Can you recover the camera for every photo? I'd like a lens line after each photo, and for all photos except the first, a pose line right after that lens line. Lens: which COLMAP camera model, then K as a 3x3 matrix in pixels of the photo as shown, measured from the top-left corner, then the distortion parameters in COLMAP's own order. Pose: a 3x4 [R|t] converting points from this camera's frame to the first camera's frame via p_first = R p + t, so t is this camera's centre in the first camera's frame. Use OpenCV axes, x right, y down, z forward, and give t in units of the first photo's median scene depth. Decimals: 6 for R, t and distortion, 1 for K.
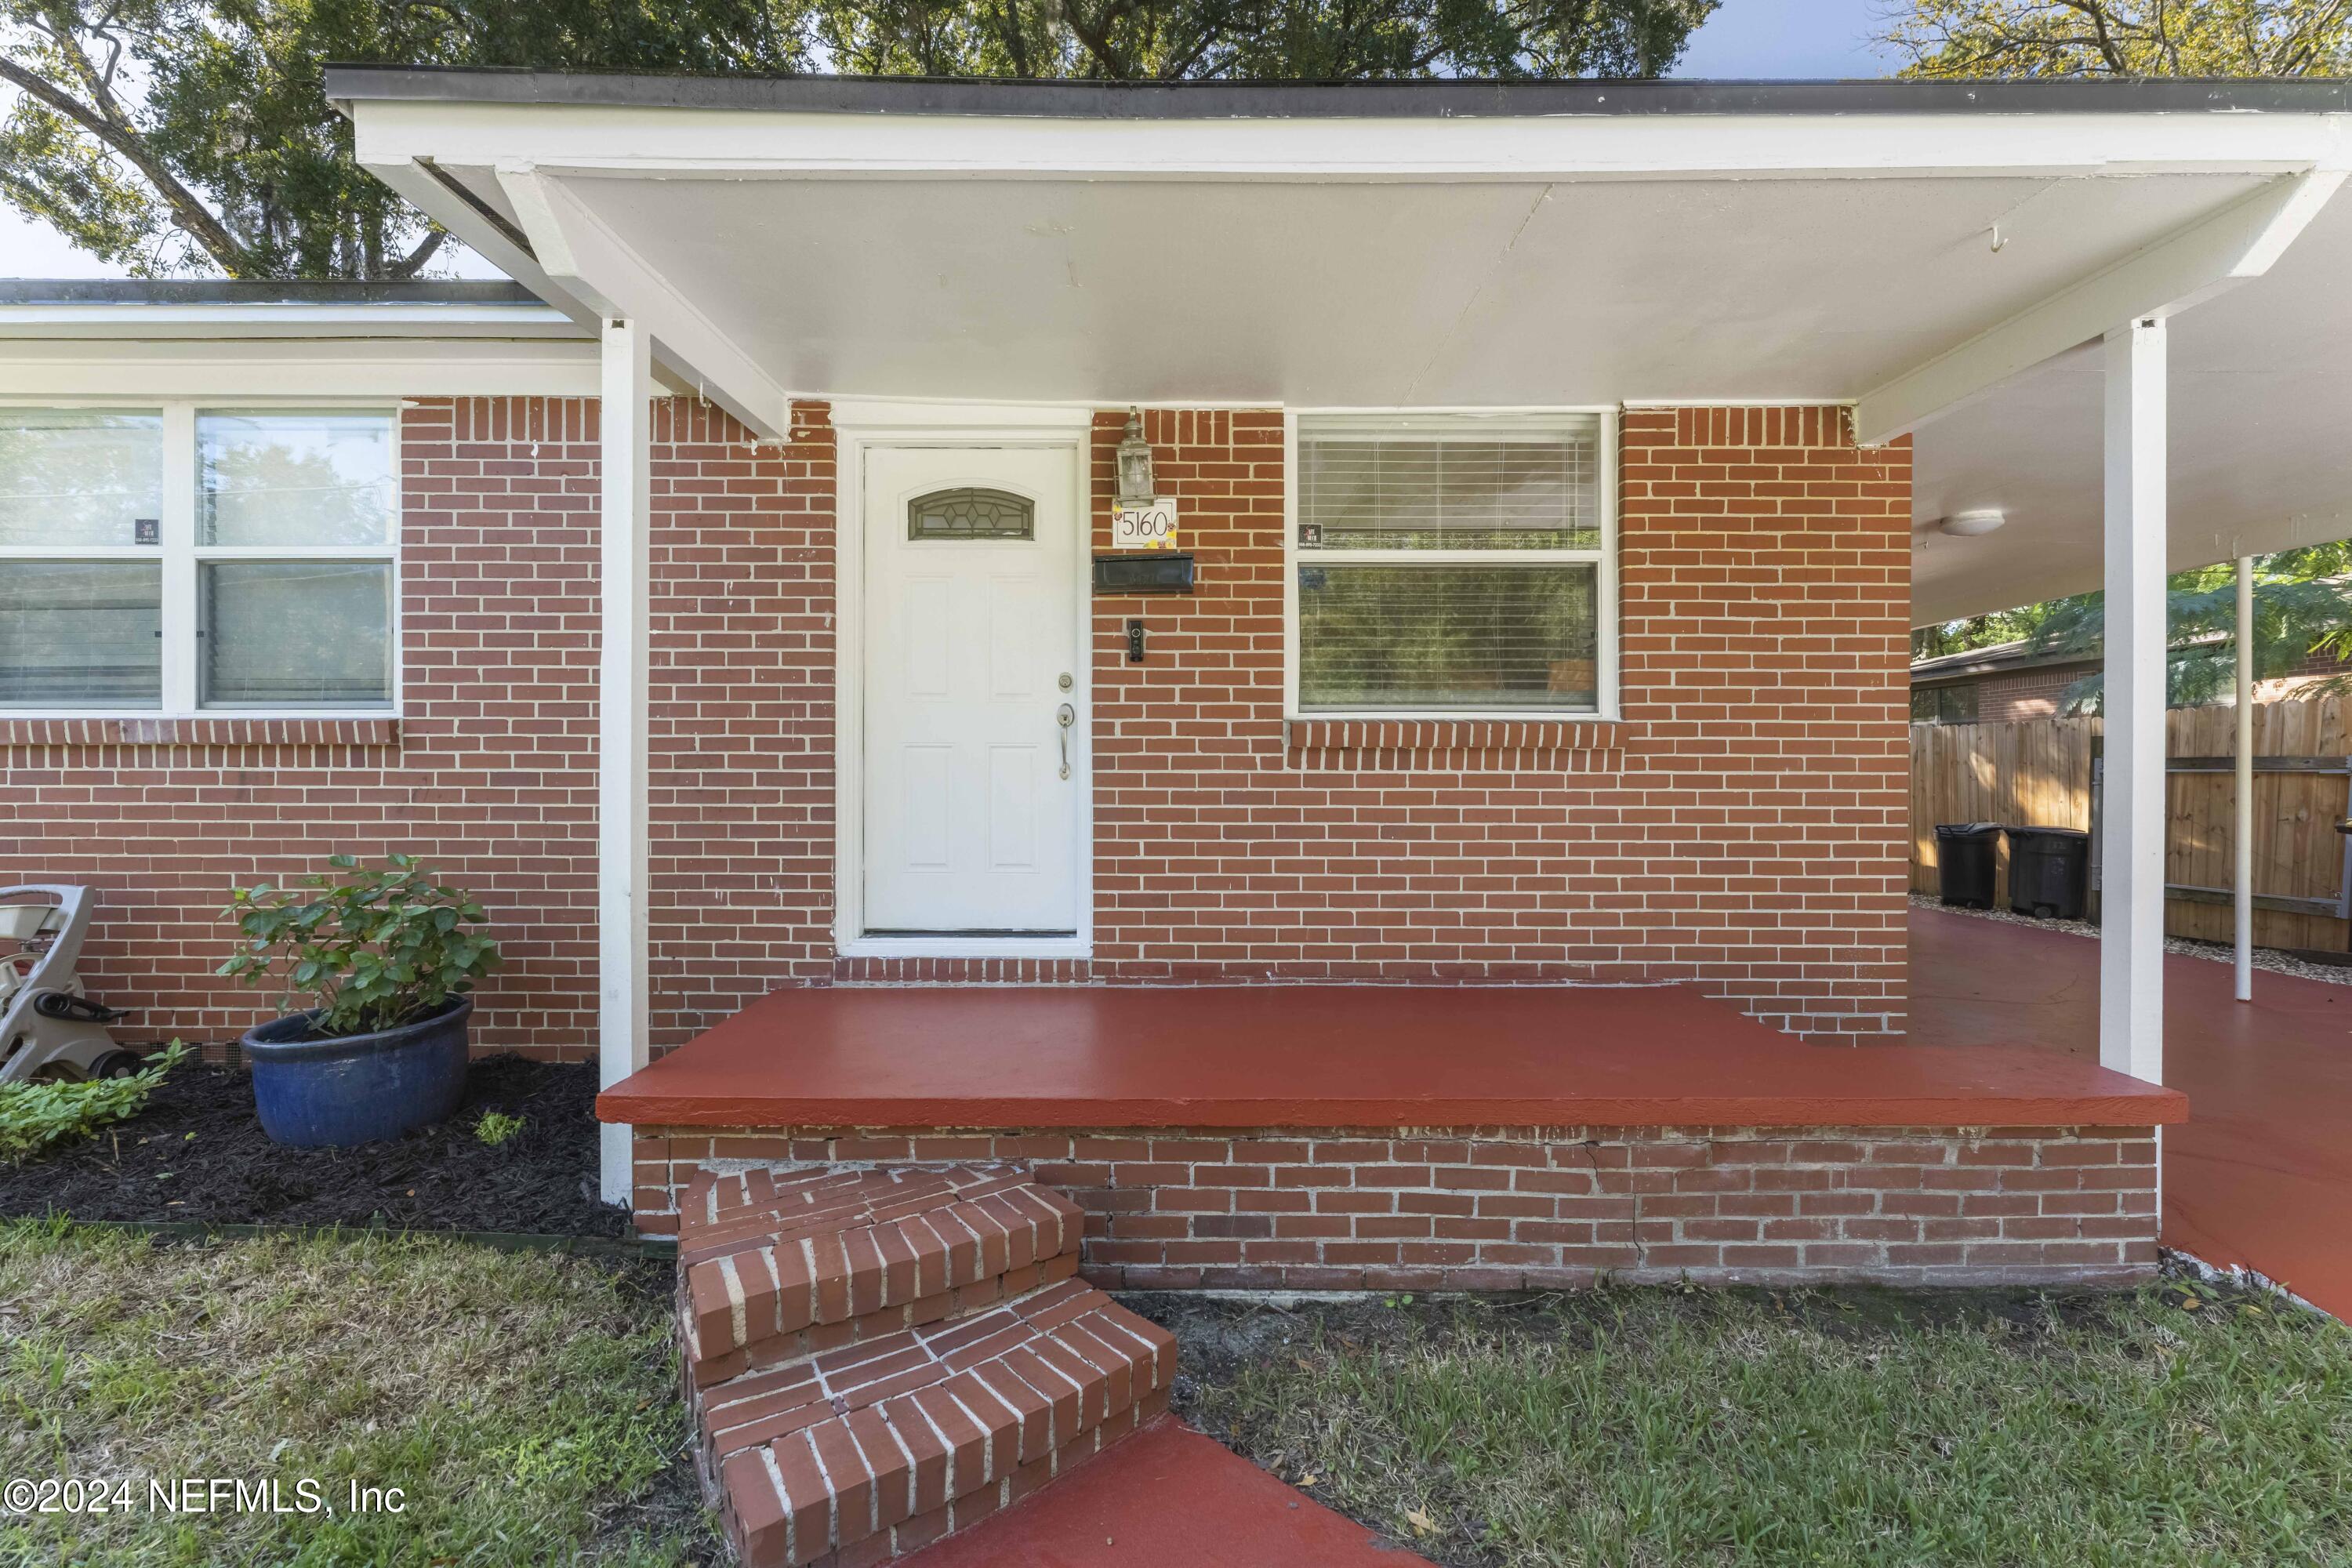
lens RADIAL K [[938.0, 0, 1182.8], [0, 938.0, 791.6], [0, 0, 1]] dist [0.000931, -0.000158]
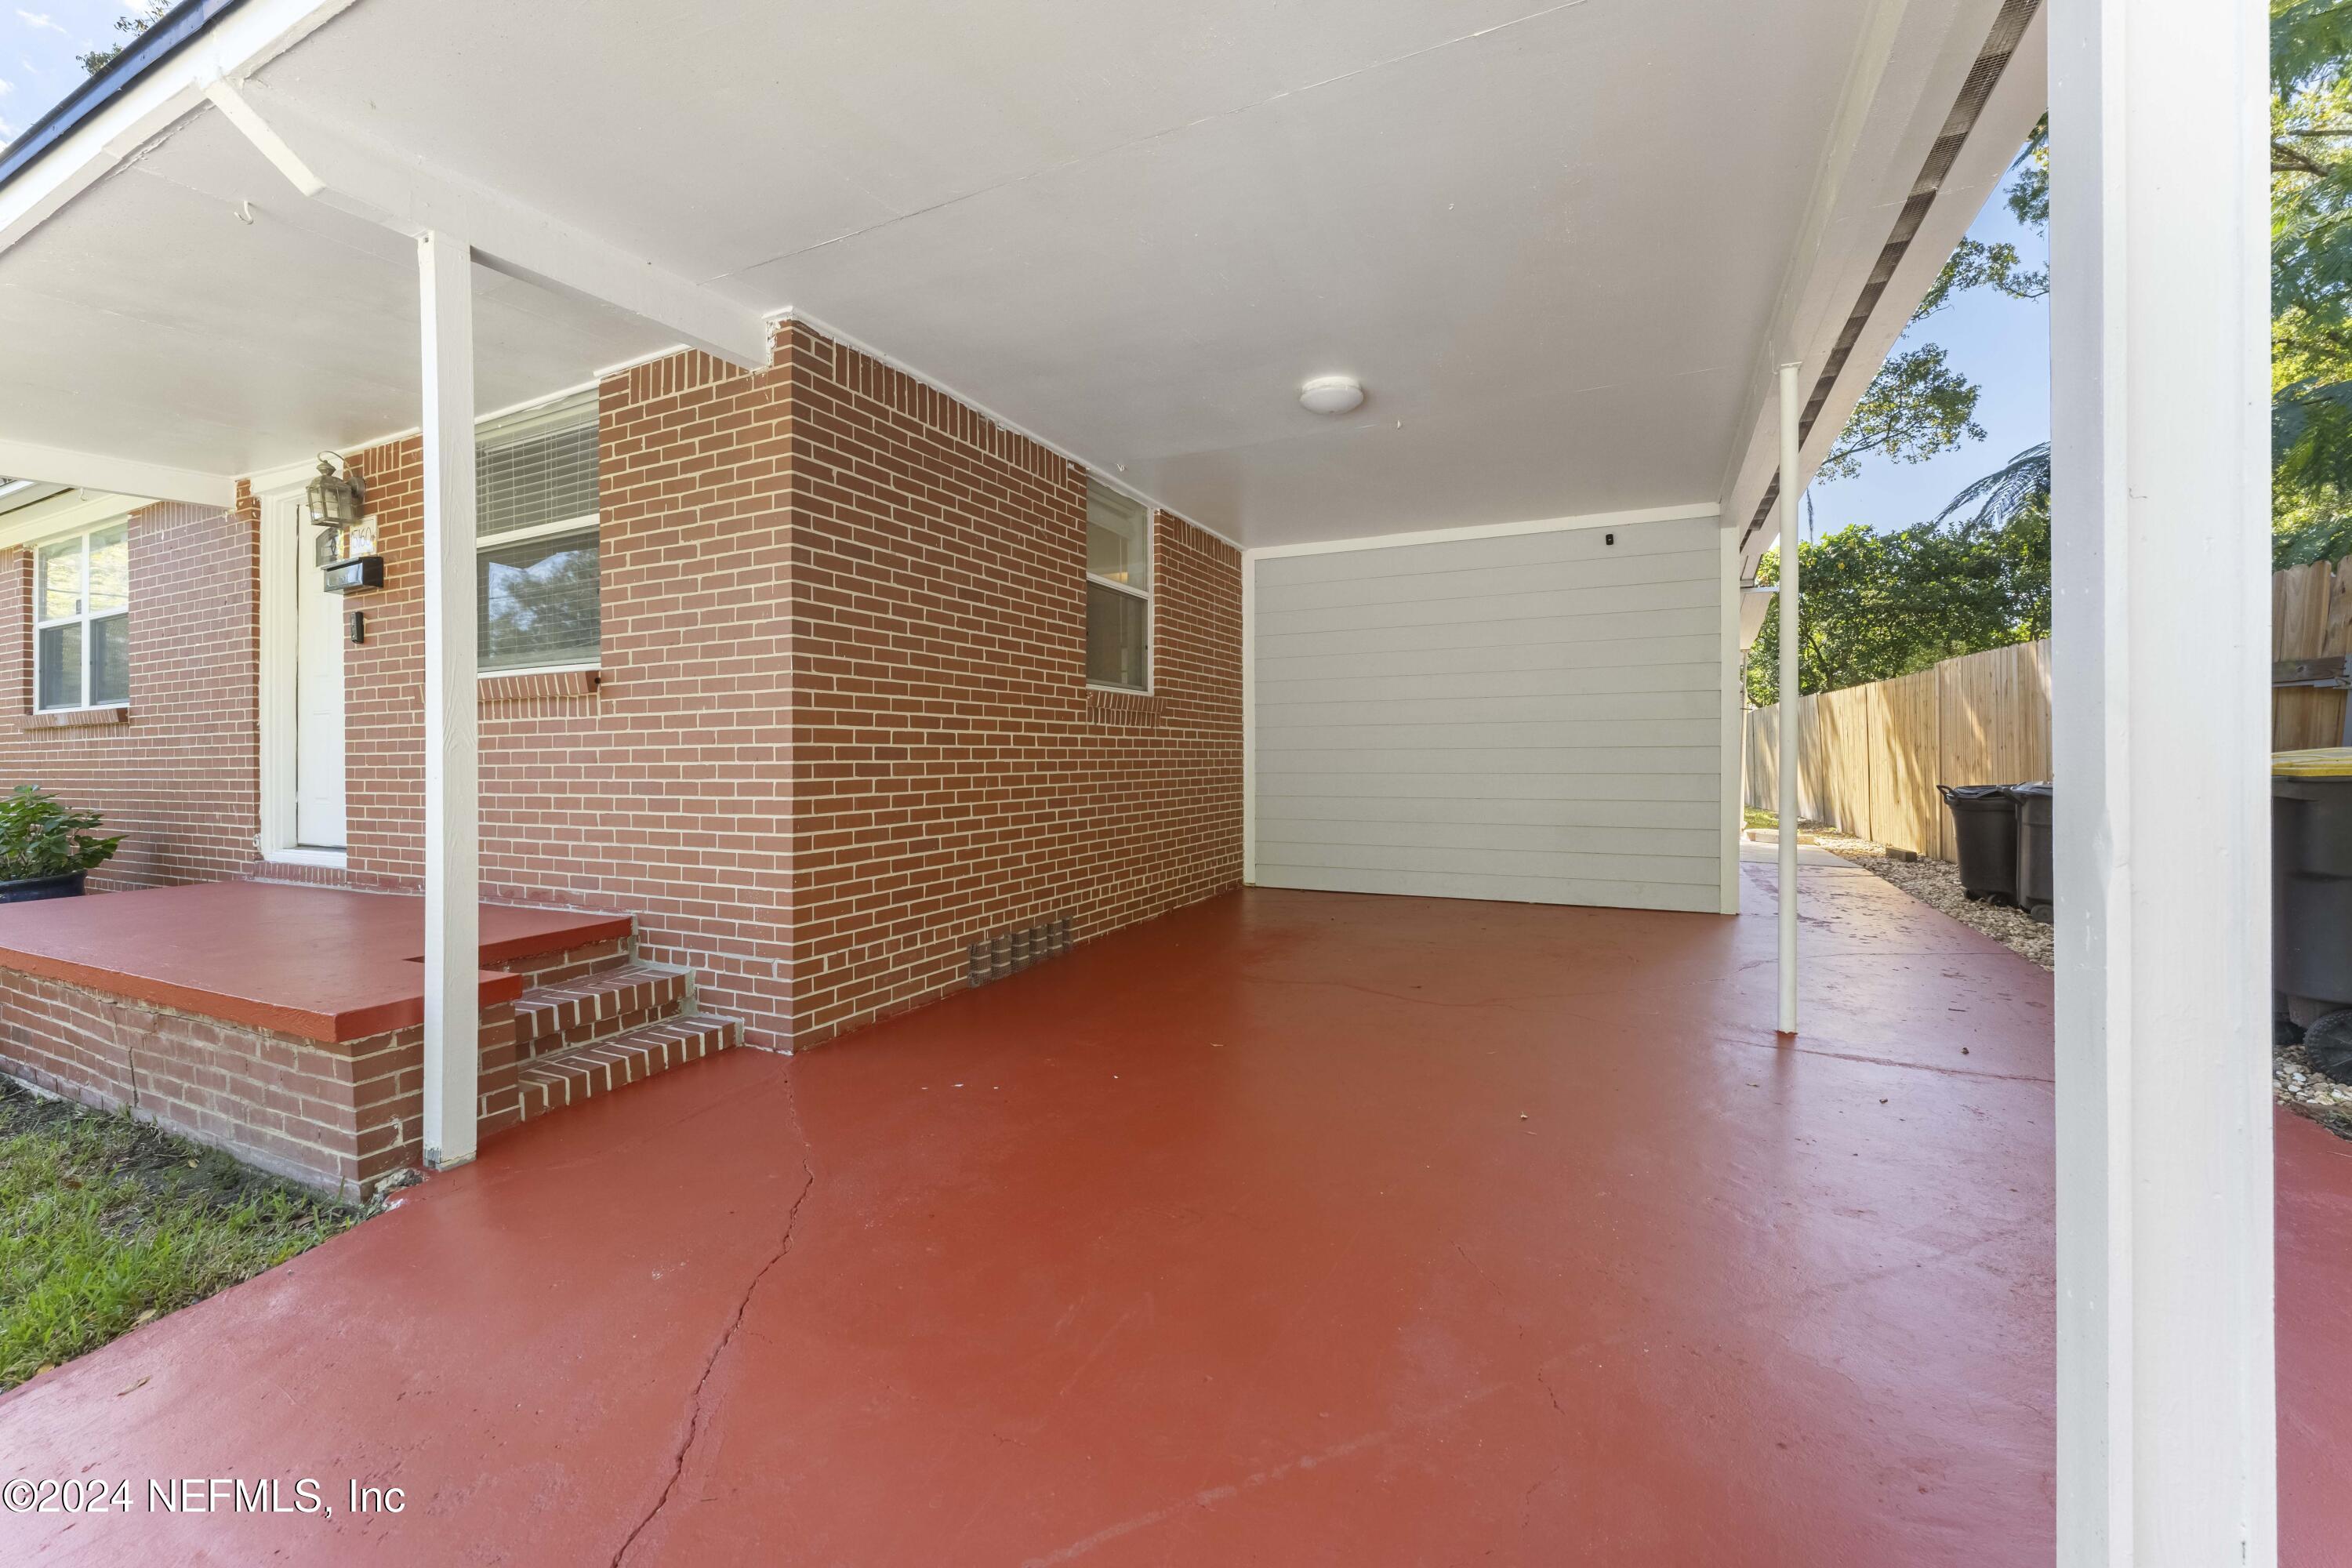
lens RADIAL K [[938.0, 0, 1177.2], [0, 938.0, 767.8], [0, 0, 1]] dist [0.000931, -0.000158]
pose [[0.897073, -0.007931, -0.441811, 1.540619], [0.007783, 0.999967, -0.002146, 0.046337], [0.441814, -0.001513, 0.897106, 0.324021]]
